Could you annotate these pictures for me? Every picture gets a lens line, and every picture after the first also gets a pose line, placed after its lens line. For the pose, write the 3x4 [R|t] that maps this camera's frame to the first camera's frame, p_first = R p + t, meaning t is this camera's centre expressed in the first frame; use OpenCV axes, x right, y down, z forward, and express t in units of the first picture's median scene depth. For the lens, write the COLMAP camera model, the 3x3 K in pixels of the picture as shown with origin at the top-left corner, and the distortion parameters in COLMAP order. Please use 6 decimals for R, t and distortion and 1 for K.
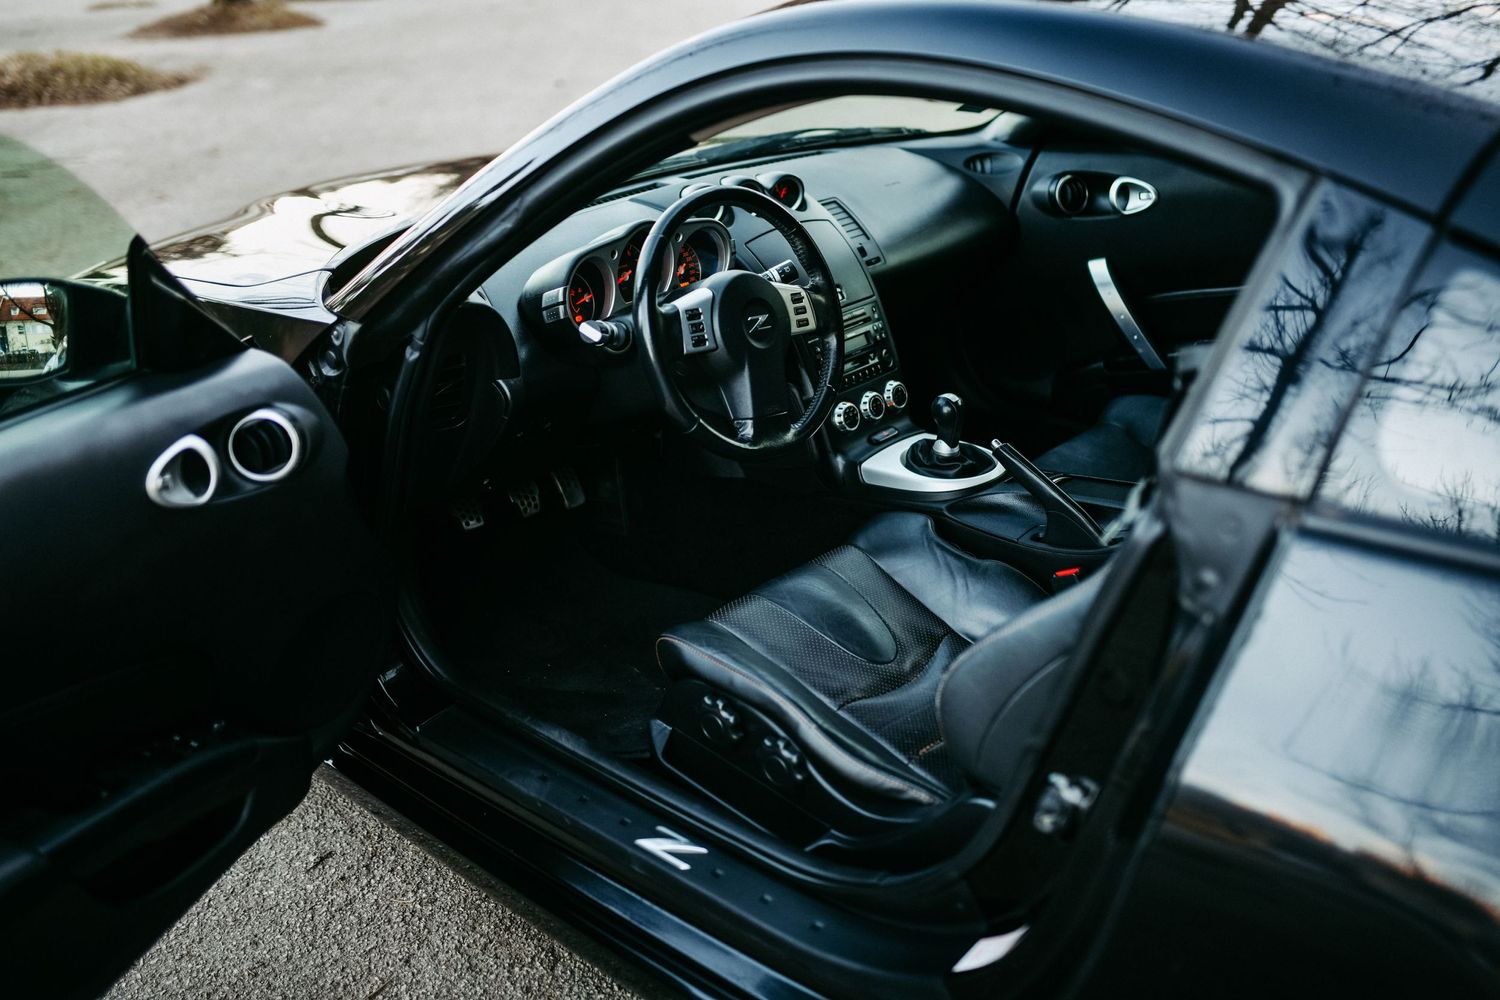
lens RADIAL K [[1495.9, 0, 750.0], [0, 1495.9, 500.0], [0, 0, 1]] dist [-0.004645, -0.001138]
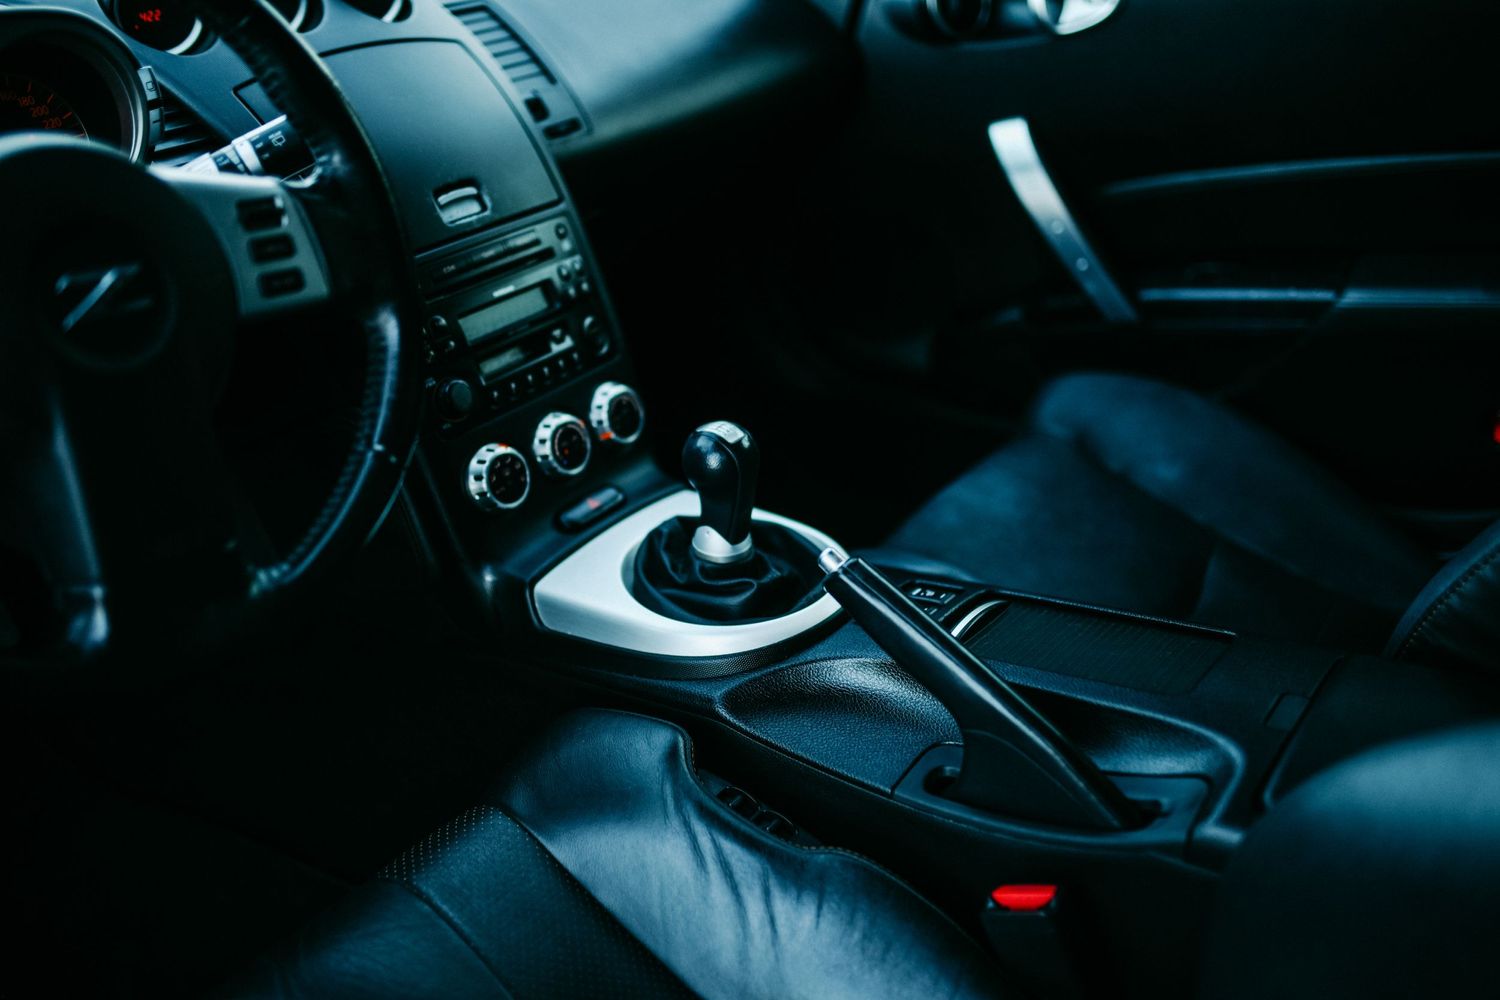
lens RADIAL K [[1648.7, 0, 750.0], [0, 1648.7, 500.0], [0, 0, 1]] dist [-0.019908, -0.006666]
pose [[0.993489, -0.047386, 0.103611, 0.086607], [0.042991, 0.998095, 0.044246, -0.066382], [-0.105510, -0.039504, 0.993633, 0.498405]]
